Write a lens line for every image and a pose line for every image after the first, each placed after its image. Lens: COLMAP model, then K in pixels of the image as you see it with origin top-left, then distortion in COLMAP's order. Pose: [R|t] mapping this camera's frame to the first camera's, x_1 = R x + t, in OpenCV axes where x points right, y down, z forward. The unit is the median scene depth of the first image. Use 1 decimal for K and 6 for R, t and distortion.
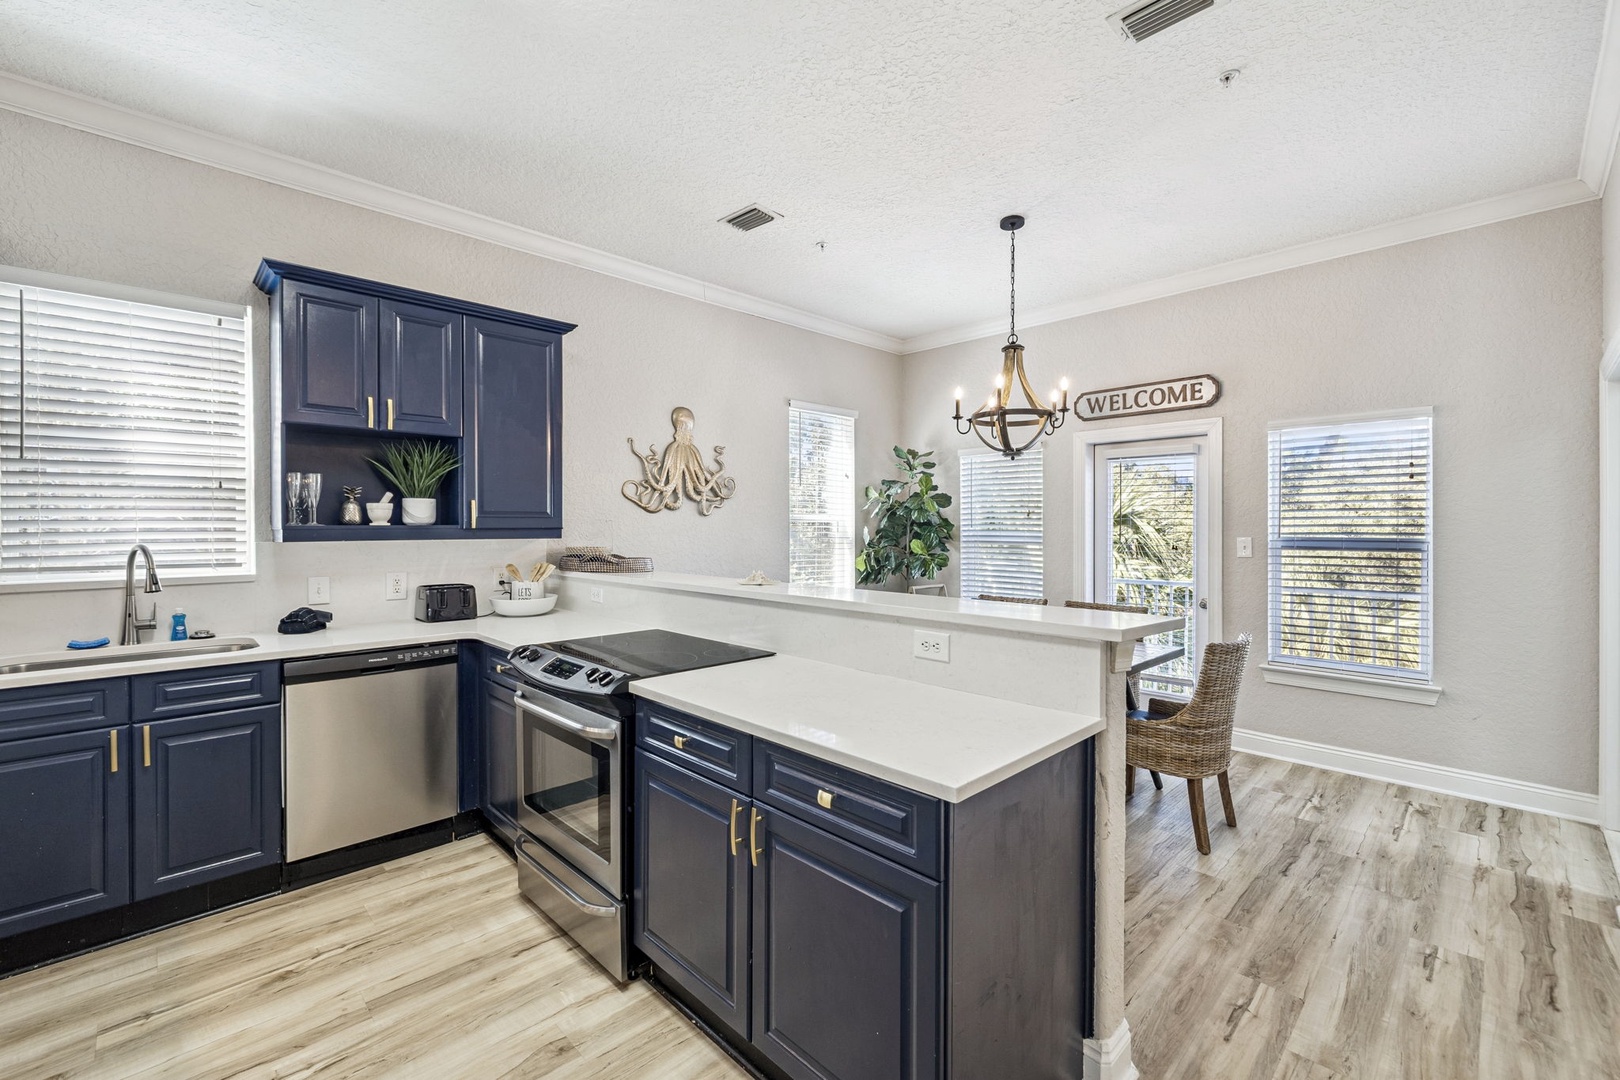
lens RADIAL K [[690.1, 0, 802.4], [0, 690.1, 532.9], [0, 0, 1]] dist [0.002910, -0.000328]
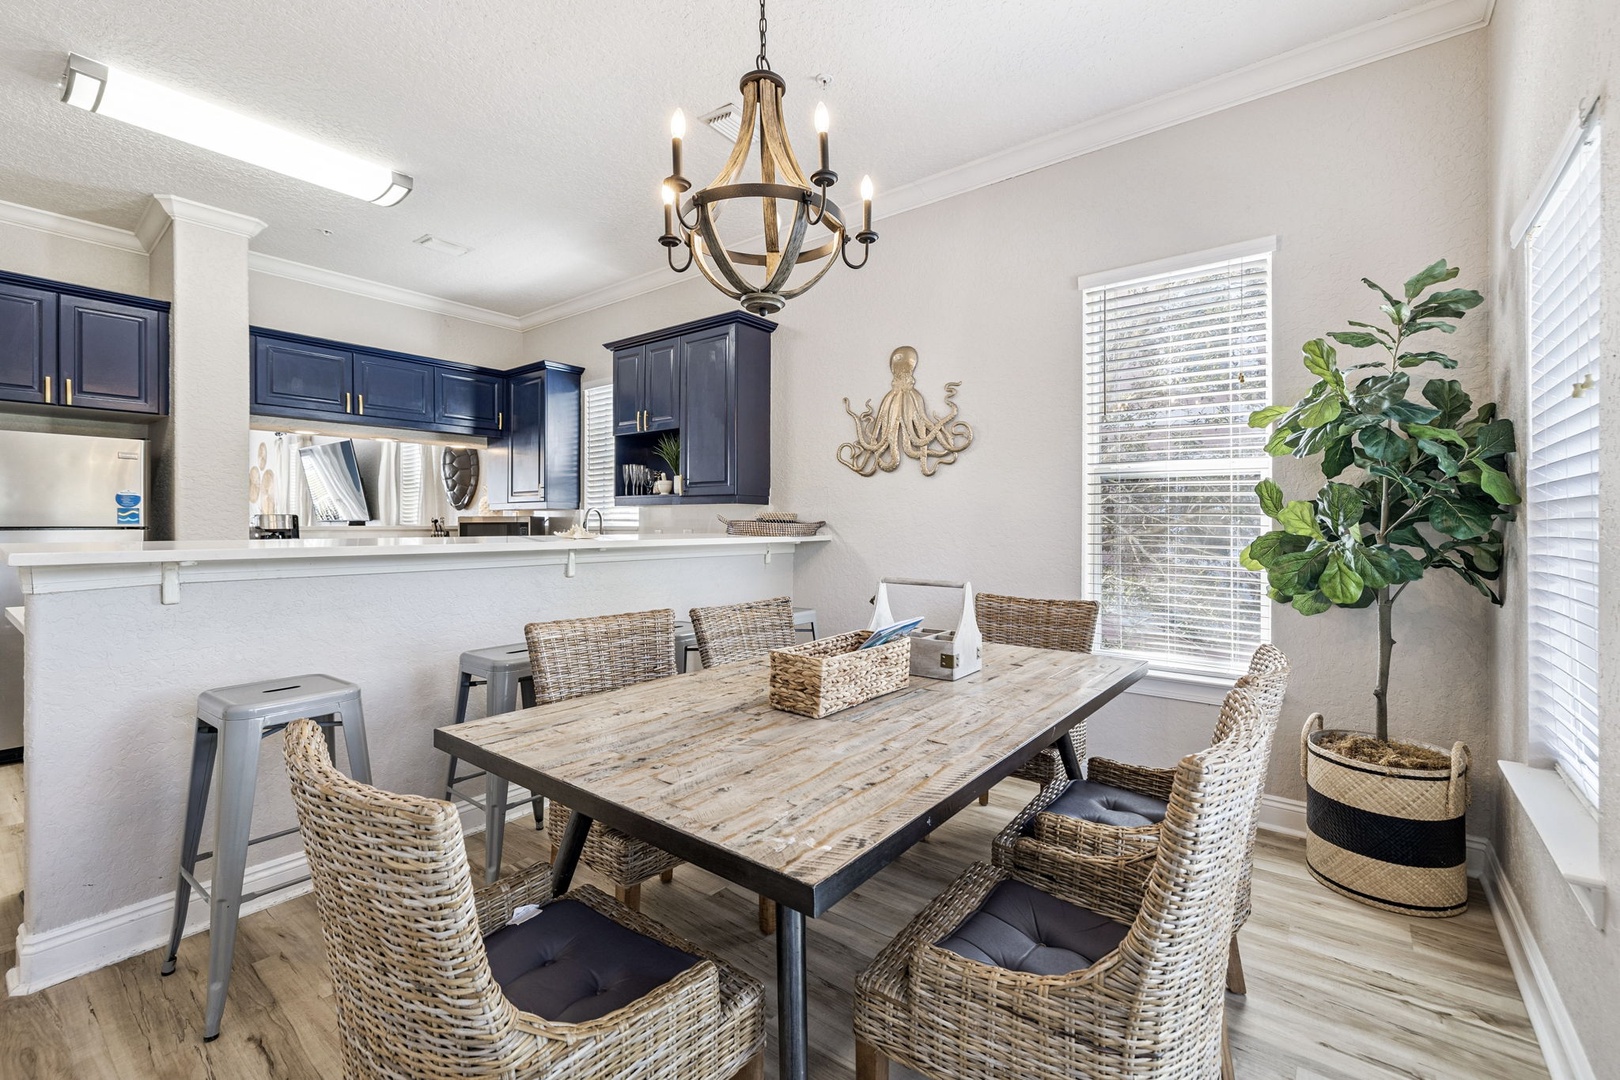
lens RADIAL K [[690.1, 0, 803.6], [0, 690.1, 529.3], [0, 0, 1]] dist [0.002910, -0.000328]
pose [[0.116577, 0.008906, -0.993142, 0.641854], [-0.017943, 0.999815, 0.006859, 0.035113], [0.993020, 0.017021, 0.116715, 0.779630]]
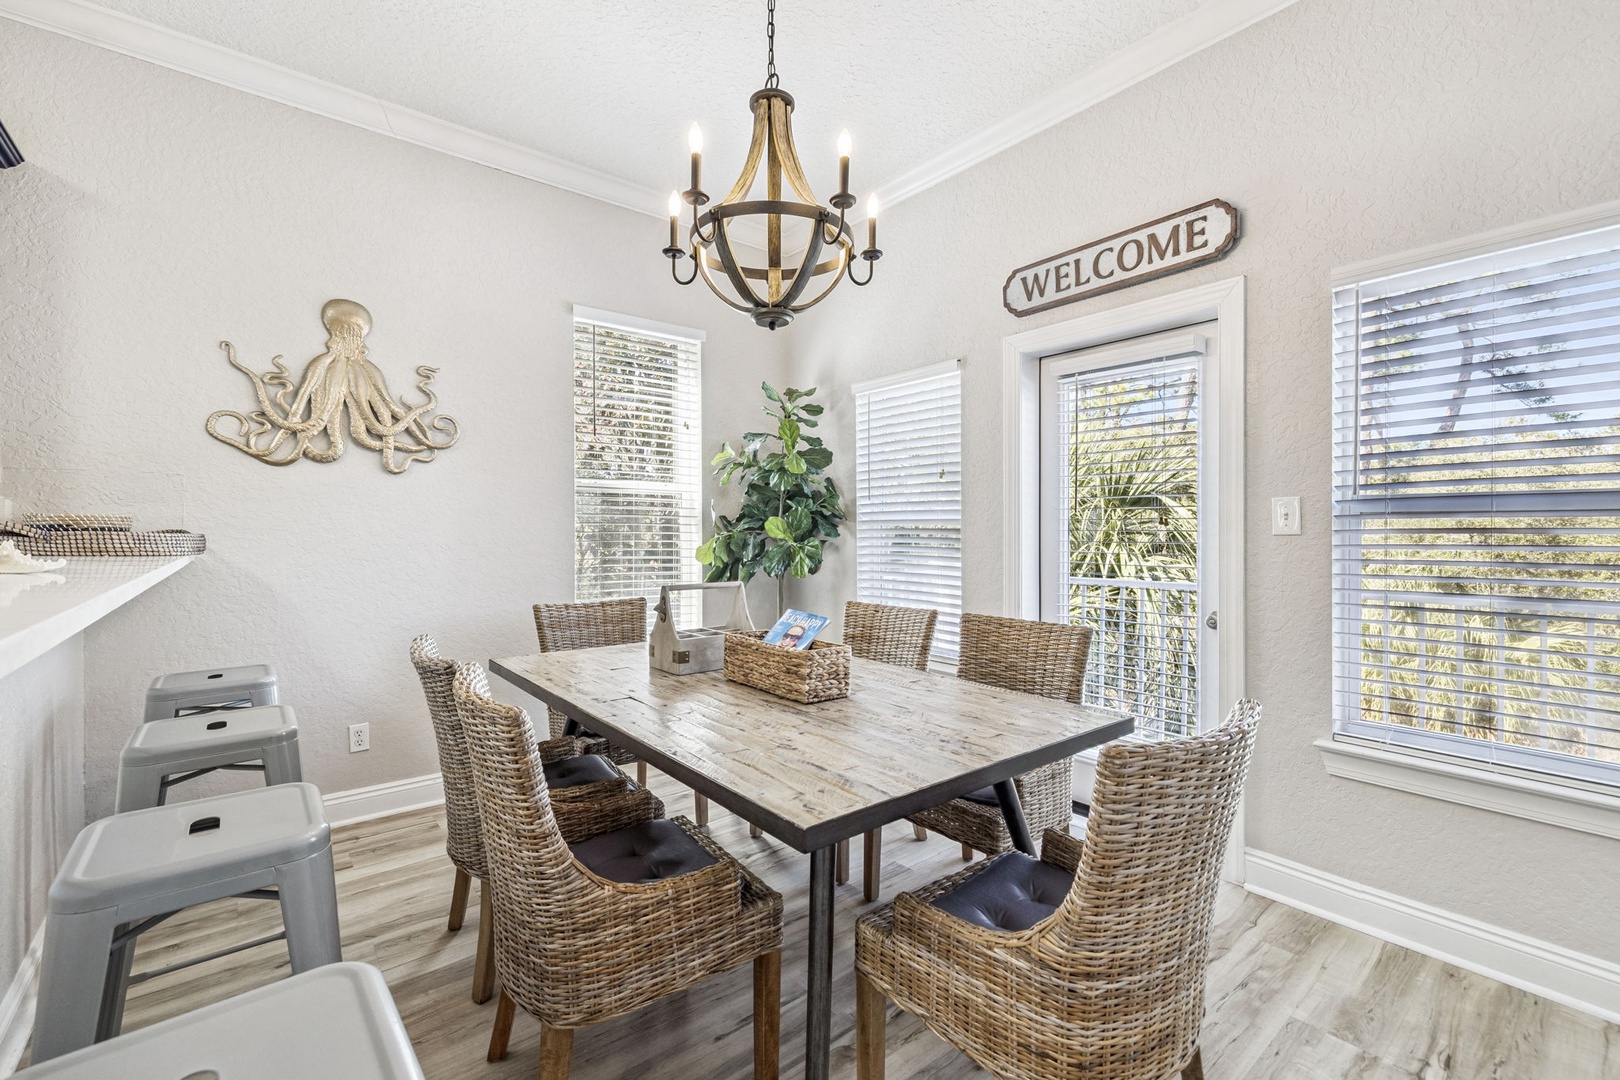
lens RADIAL K [[690.1, 0, 808.1], [0, 690.1, 537.4], [0, 0, 1]] dist [0.002910, -0.000328]
pose [[0.992928, 0.001454, -0.118705, 0.324368], [-0.002122, 0.999983, -0.005502, 0.038885], [0.118695, 0.005715, 0.992914, 0.413451]]
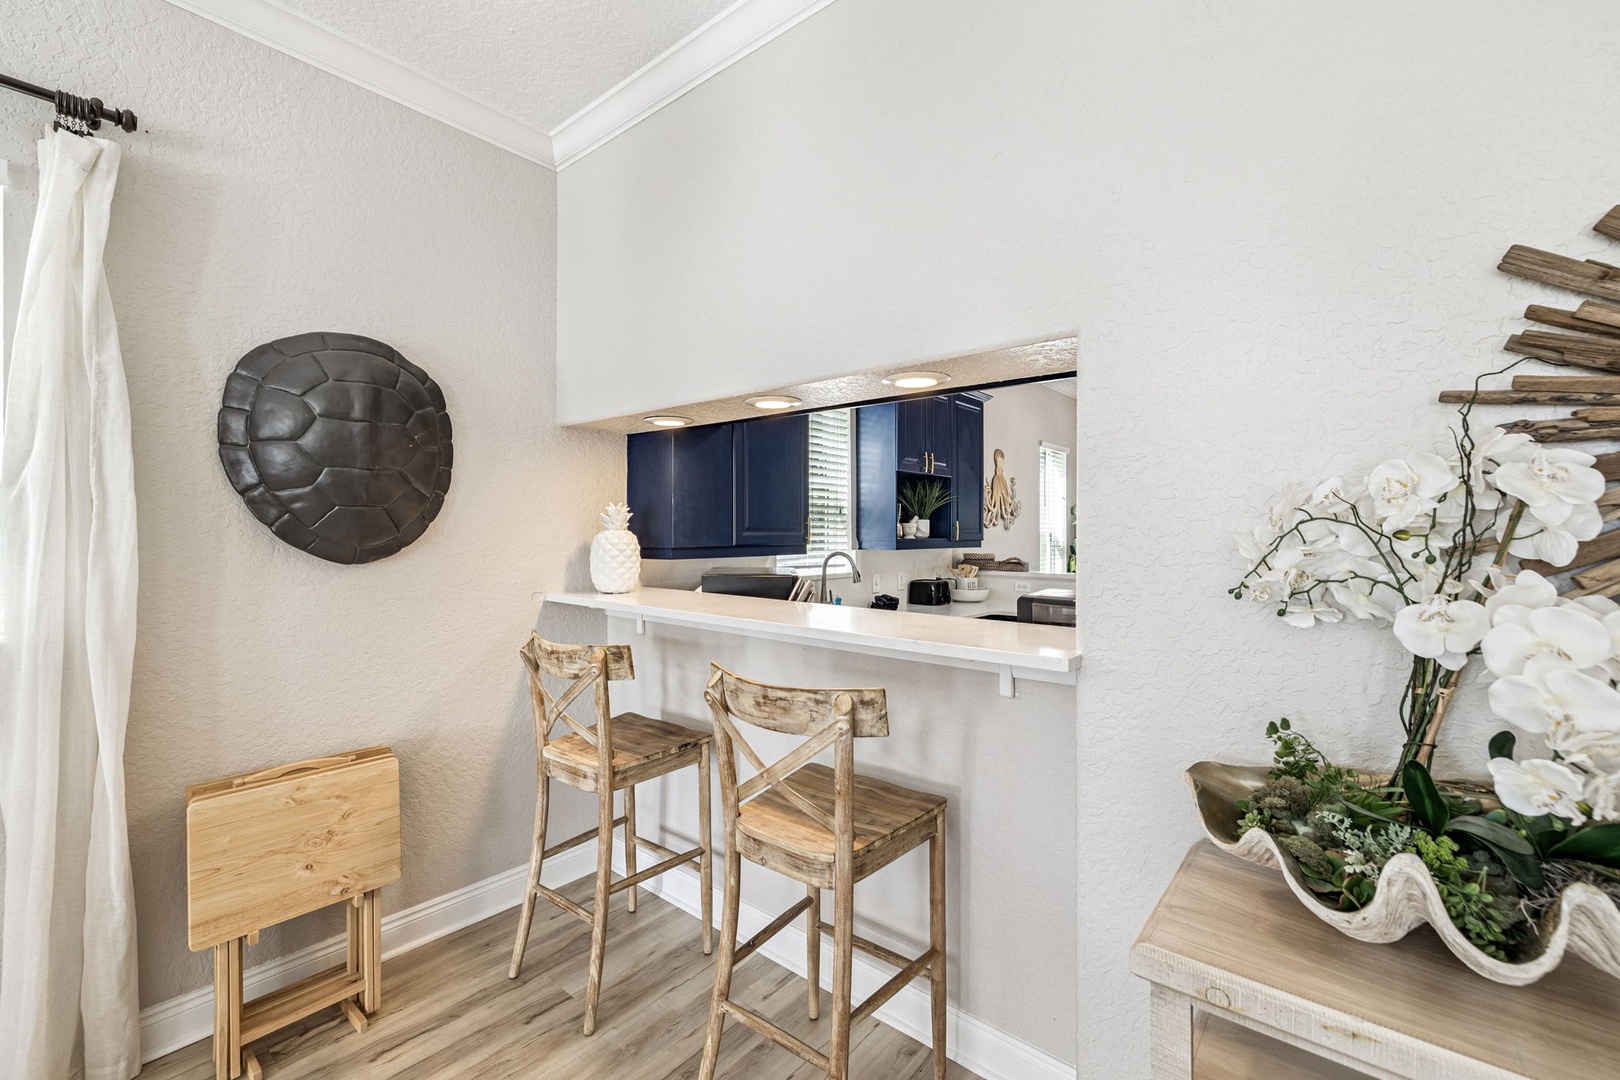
lens RADIAL K [[682.5, 0, 811.9], [0, 682.5, 531.1], [0, 0, 1]] dist [-0.003975, -0.000311]
pose [[0.997621, -0.001314, 0.068920, -0.617916], [0.002380, 0.999879, -0.015387, -0.003273], [-0.068892, 0.015514, 0.997504, -0.298427]]
